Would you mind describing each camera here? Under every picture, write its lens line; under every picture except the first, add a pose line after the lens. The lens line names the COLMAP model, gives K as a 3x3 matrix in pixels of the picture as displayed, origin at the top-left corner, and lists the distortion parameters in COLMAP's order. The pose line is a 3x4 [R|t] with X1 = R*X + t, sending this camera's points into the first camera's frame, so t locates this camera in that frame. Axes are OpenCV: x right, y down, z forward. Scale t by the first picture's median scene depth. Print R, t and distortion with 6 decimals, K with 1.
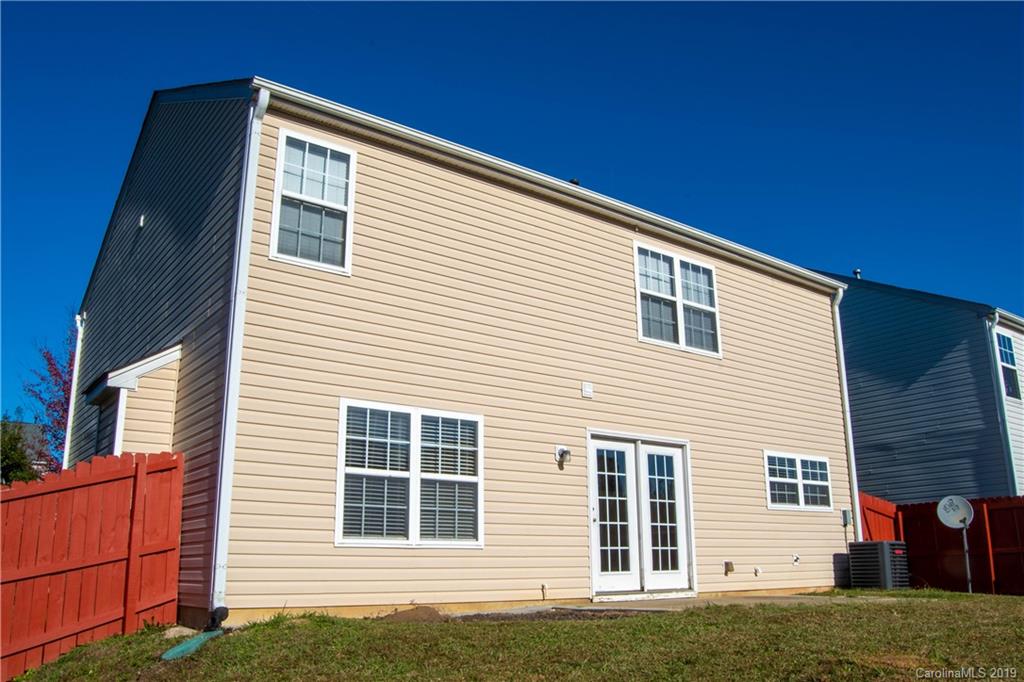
lens RADIAL K [[802.0, 0, 500.9], [0, 802.0, 369.7], [0, 0, 1]] dist [-0.091326, 0.033099]
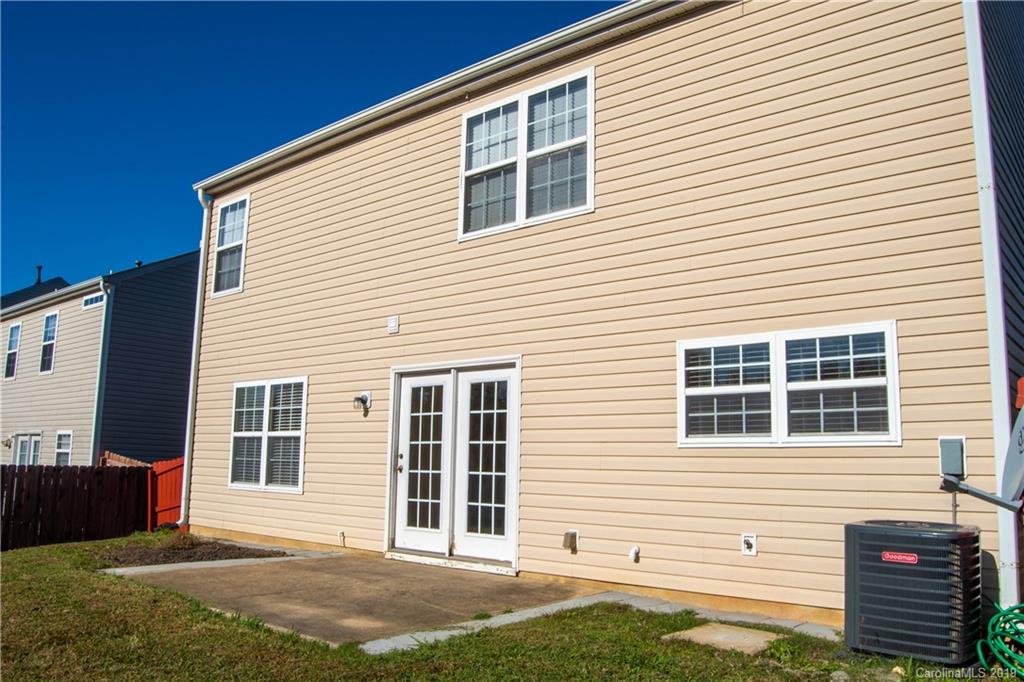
lens RADIAL K [[802.0, 0, 519.9], [0, 802.0, 349.2], [0, 0, 1]] dist [-0.091326, 0.033099]
pose [[0.240510, -0.130577, -0.961824, 1.007019], [0.207507, 0.974918, -0.080467, 0.154509], [0.948207, -0.180232, 0.261573, 0.896632]]
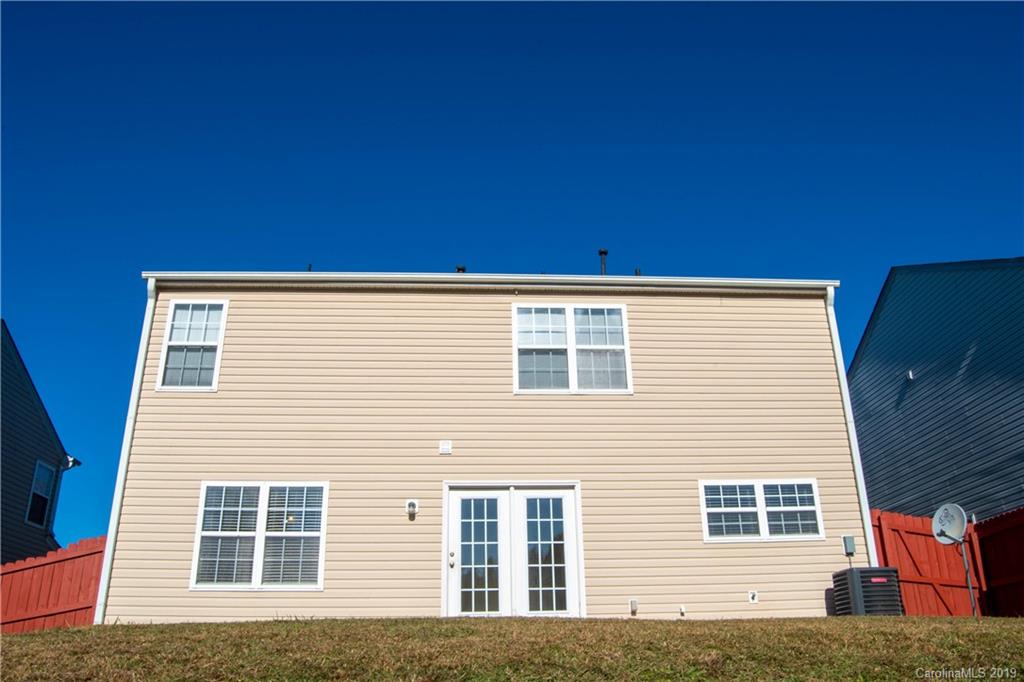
lens RADIAL K [[802.0, 0, 526.9], [0, 802.0, 348.3], [0, 0, 1]] dist [-0.091326, 0.033099]
pose [[0.846226, -0.213711, -0.488087, 0.782689], [0.140957, 0.973193, -0.181731, 0.110477], [0.513841, 0.084986, 0.853666, 0.090462]]
